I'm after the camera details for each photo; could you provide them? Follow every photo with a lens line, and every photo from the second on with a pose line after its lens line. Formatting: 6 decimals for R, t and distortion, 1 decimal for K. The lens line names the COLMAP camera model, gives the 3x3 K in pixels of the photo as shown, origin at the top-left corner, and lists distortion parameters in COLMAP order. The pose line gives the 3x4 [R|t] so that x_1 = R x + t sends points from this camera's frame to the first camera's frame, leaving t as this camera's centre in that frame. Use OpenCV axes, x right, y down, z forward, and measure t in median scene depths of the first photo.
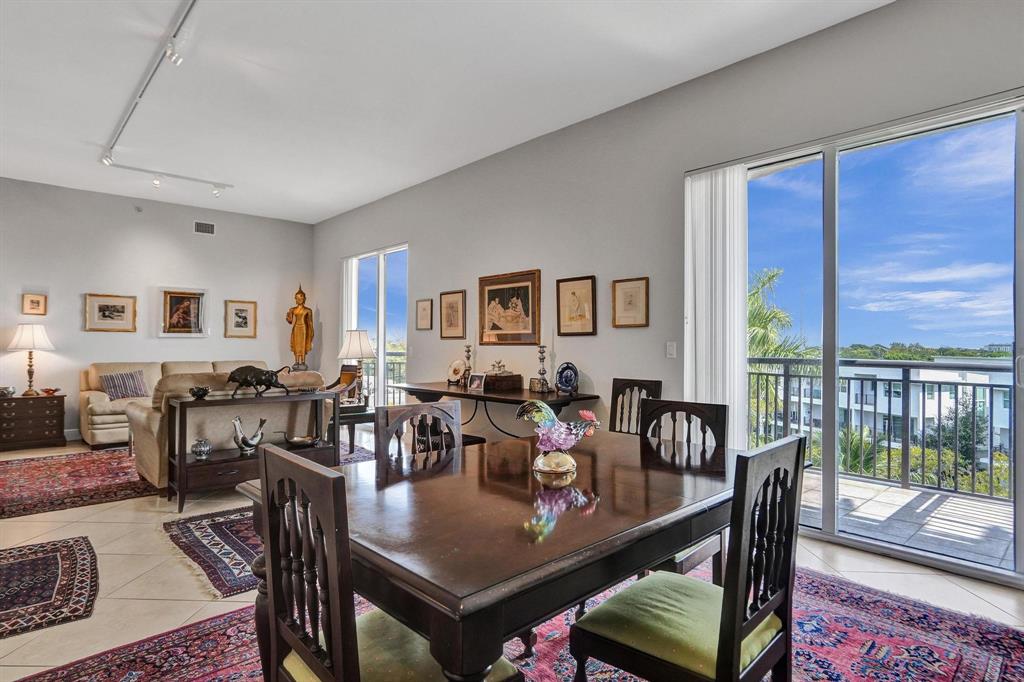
lens RADIAL K [[552.9, 0, 494.1], [0, 552.9, 335.1], [0, 0, 1]] dist [0.008739, 0.005119]
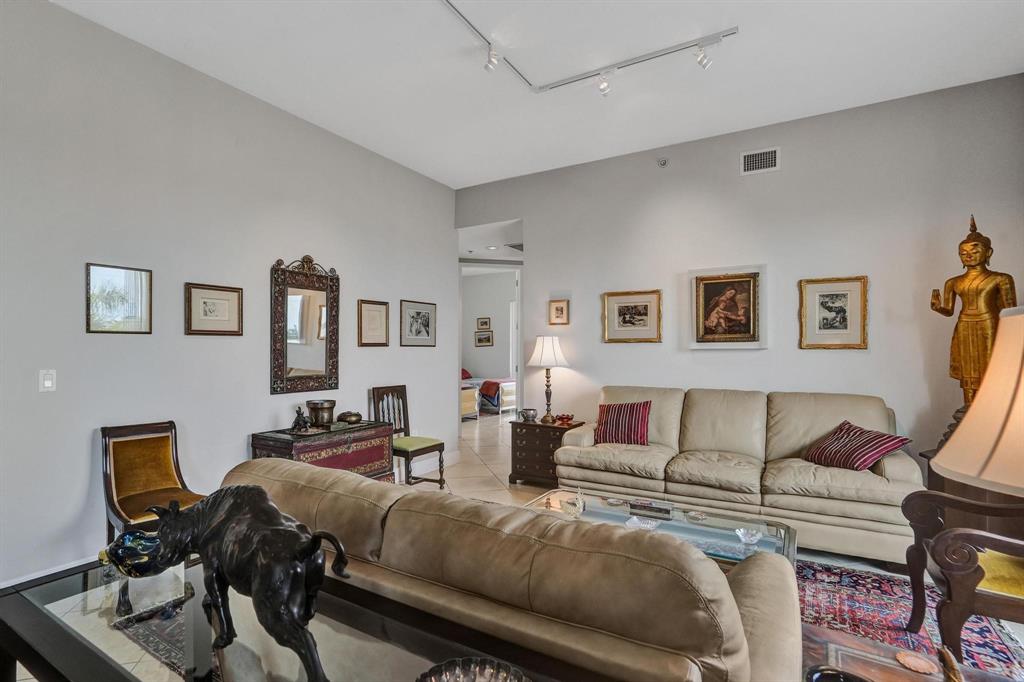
lens RADIAL K [[491.4, 0, 508.5], [0, 491.4, 344.0], [0, 0, 1]] dist [-0.025580, 0.007116]
pose [[0.314479, -0.016498, -0.949121, -0.146902], [0.017948, 0.999774, -0.011431, -0.000282], [0.949095, -0.013440, 0.314704, 0.692693]]
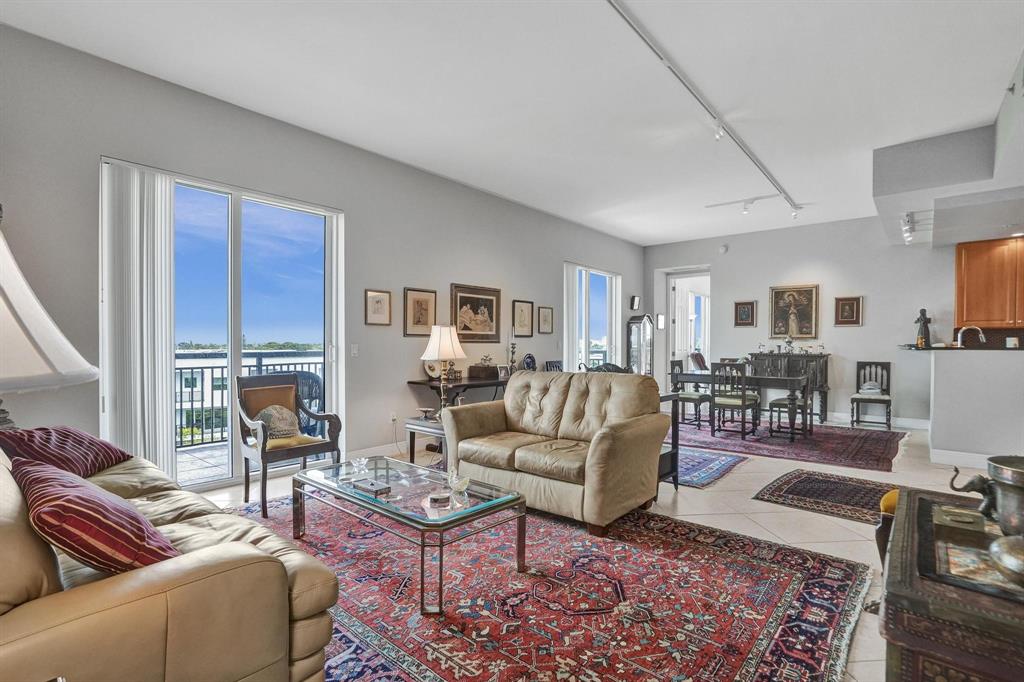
lens RADIAL K [[491.4, 0, 515.4], [0, 491.4, 350.0], [0, 0, 1]] dist [-0.025580, 0.007116]
pose [[-0.152948, -0.017823, 0.988073, -0.891947], [-0.021053, 0.999669, 0.014773, 0.012882], [-0.988010, -0.018543, -0.153273, 0.876618]]
